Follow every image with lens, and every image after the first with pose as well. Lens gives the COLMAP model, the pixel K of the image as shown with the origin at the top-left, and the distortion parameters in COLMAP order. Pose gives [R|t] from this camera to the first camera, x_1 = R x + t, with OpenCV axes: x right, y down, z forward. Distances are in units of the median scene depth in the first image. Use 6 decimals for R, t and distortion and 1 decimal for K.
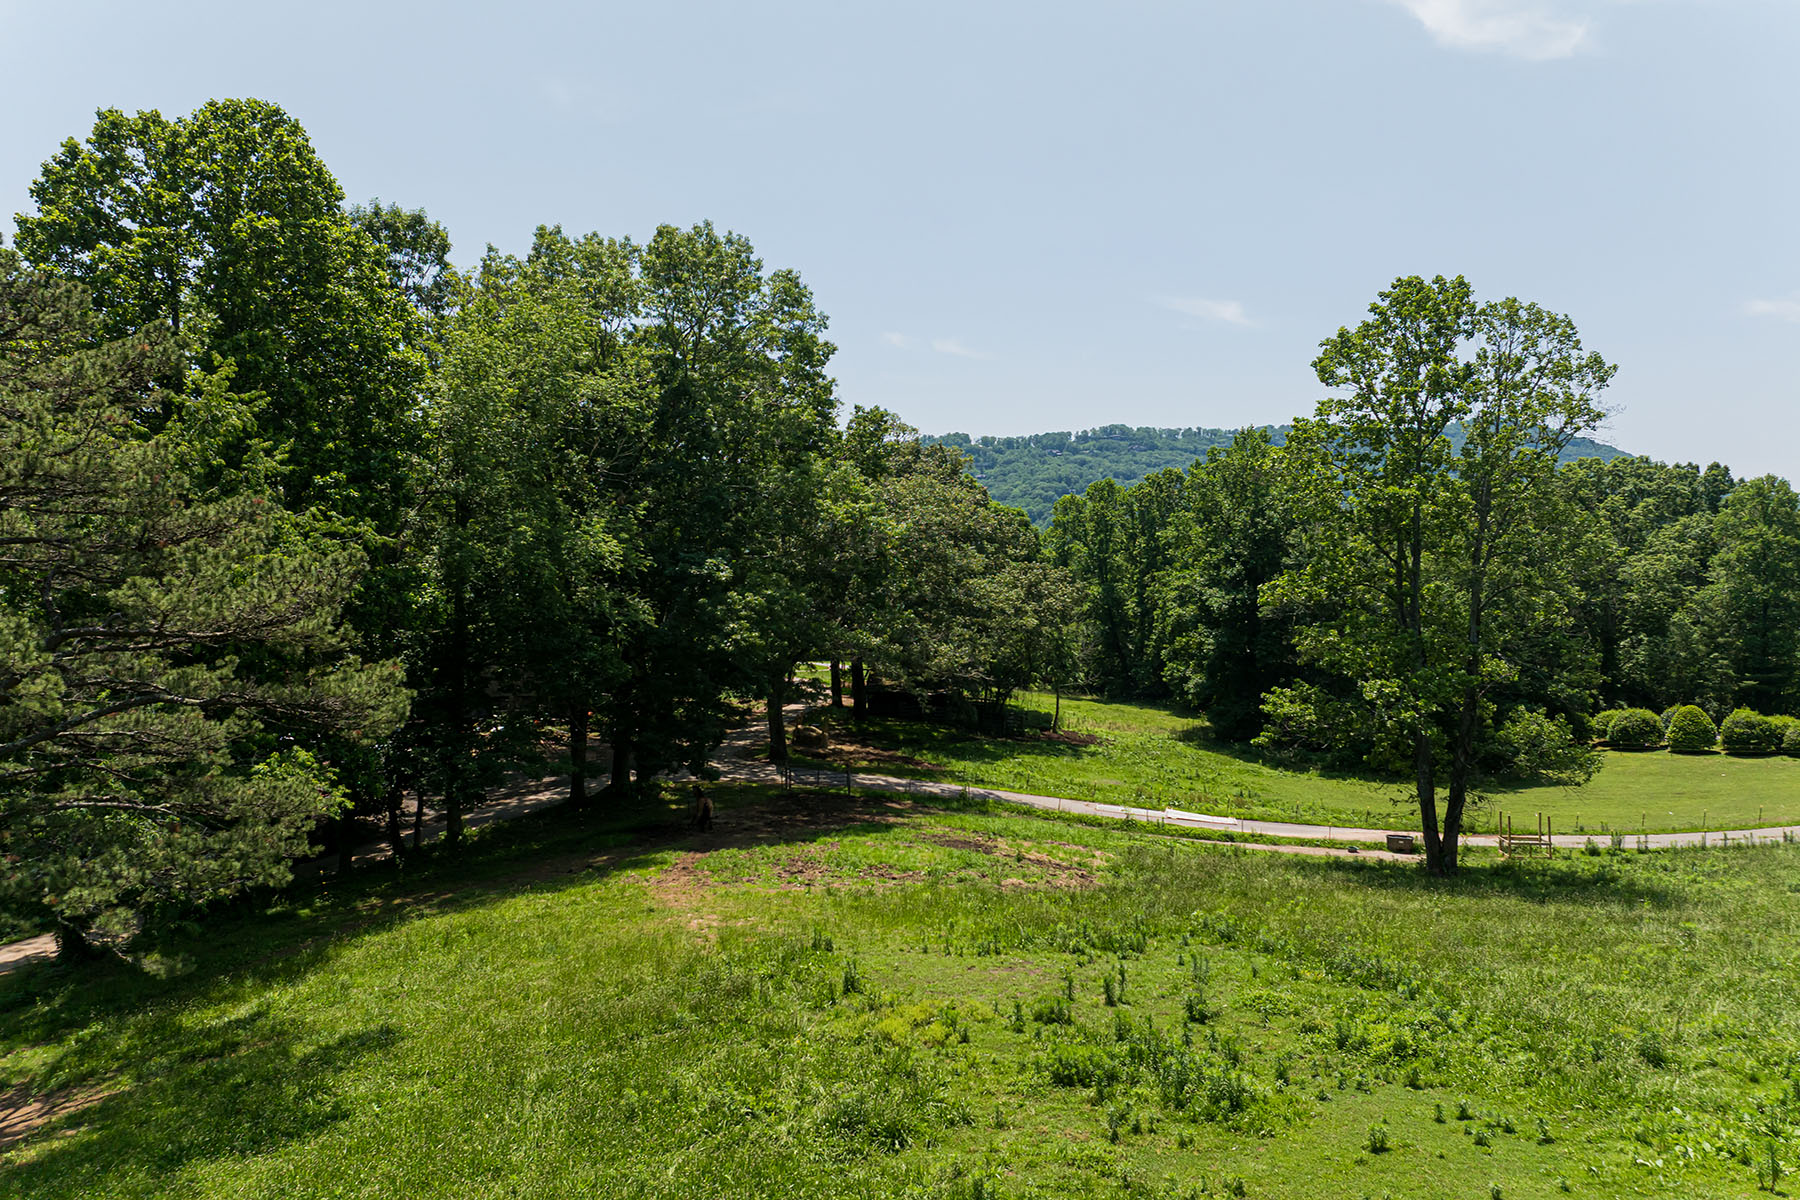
lens RADIAL K [[1311.6, 0, 853.2], [0, 1311.6, 652.4], [0, 0, 1]] dist [-0.042771, -0.000618]
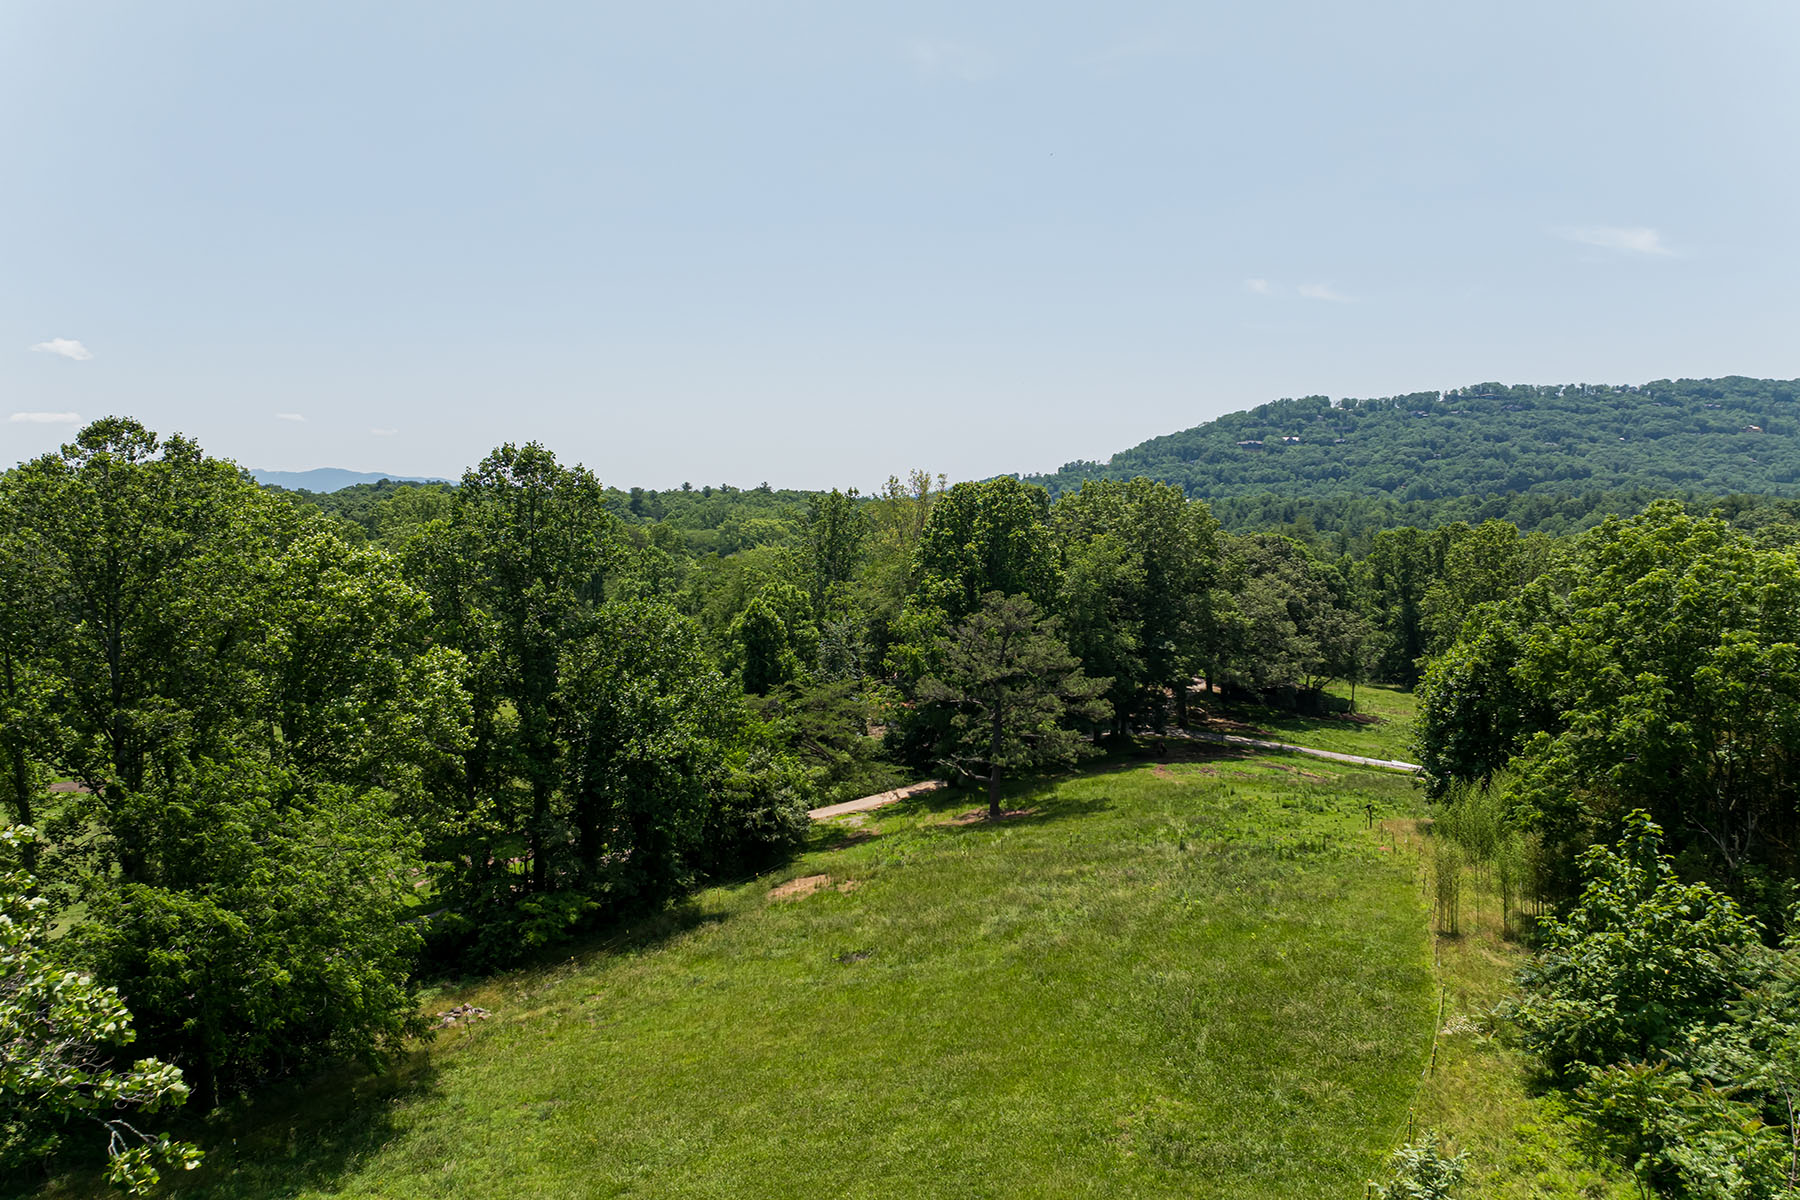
lens RADIAL K [[1311.6, 0, 886.6], [0, 1311.6, 622.6], [0, 0, 1]] dist [-0.042771, -0.000618]
pose [[0.971805, 0.021453, -0.234807, -0.027810], [-0.018880, 0.999735, 0.013199, -0.073786], [0.235027, -0.008394, 0.971952, -0.817504]]
